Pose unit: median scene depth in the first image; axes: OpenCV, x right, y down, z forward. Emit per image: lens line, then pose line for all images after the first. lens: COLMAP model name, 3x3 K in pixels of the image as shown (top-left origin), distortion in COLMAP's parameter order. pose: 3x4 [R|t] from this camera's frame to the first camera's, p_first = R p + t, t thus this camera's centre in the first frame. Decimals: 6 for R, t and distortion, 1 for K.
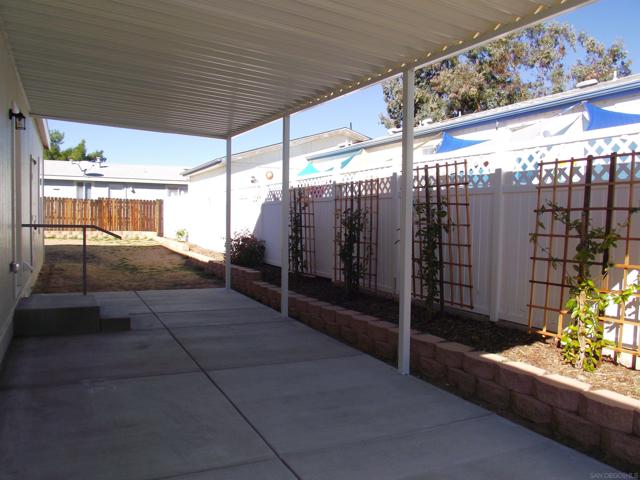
lens RADIAL K [[527.3, 0, 320.0], [0, 527.3, 240.0], [0, 0, 1]] dist [-0.004684, -0.002288]
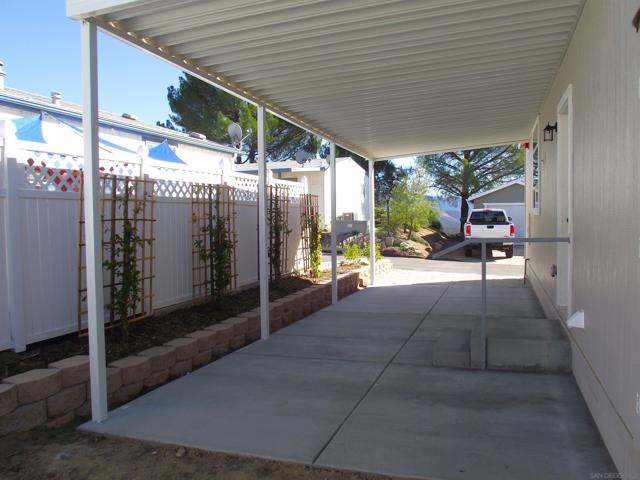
lens RADIAL K [[527.3, 0, 320.0], [0, 527.3, 240.0], [0, 0, 1]] dist [-0.004684, -0.002288]
pose [[-0.710420, -0.020175, 0.703489, -0.671869], [0.049412, 0.995692, 0.078454, -0.070299], [-0.702041, 0.090496, -0.706363, 1.411710]]
